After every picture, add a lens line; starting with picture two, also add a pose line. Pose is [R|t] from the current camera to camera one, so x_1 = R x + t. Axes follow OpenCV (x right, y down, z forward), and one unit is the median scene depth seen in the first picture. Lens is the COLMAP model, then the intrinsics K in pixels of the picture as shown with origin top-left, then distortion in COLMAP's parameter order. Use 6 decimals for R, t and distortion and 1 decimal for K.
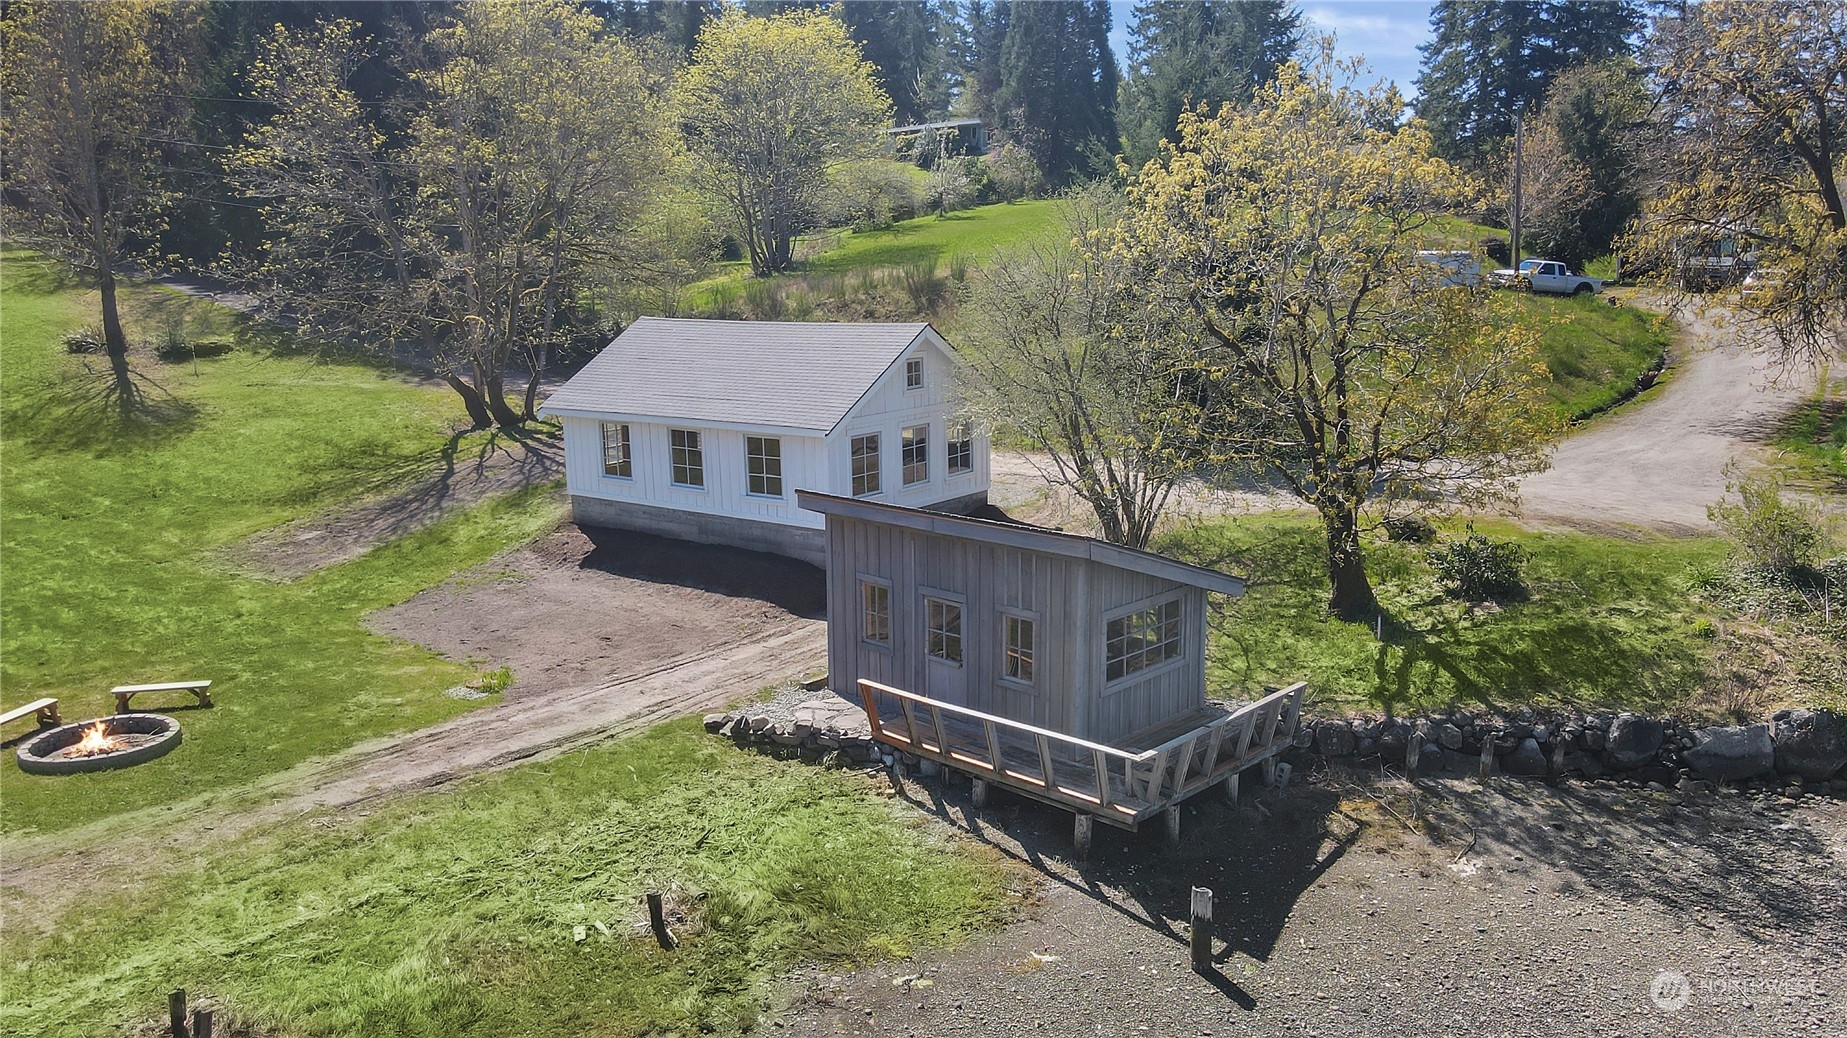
lens RADIAL K [[1342.2, 0, 923.5], [0, 1342.2, 519.0], [0, 0, 1]] dist [0.003371, 0.005734]
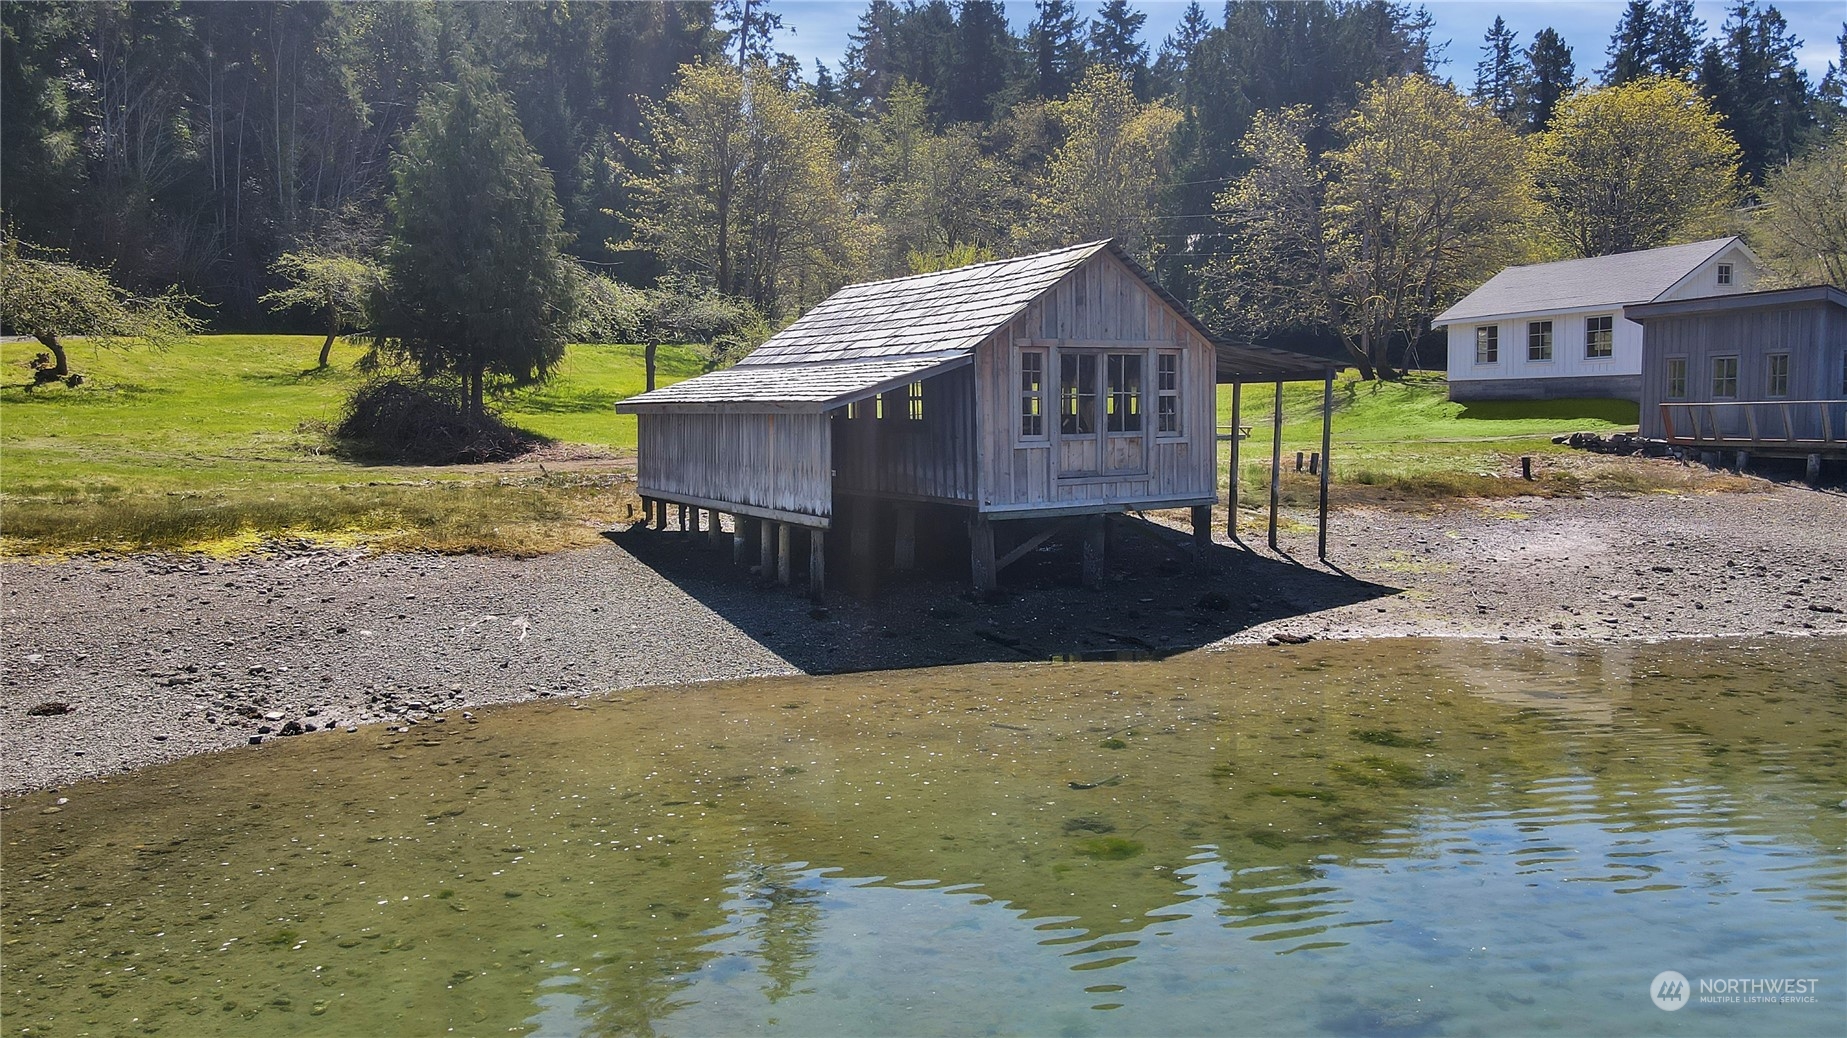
lens RADIAL K [[1342.2, 0, 923.5], [0, 1342.2, 519.0], [0, 0, 1]] dist [0.003371, 0.005734]
pose [[0.838386, 0.045453, -0.543179, 0.063806], [-0.103801, 0.991594, -0.077239, 0.325036], [0.535102, 0.121138, 0.836057, -0.551127]]
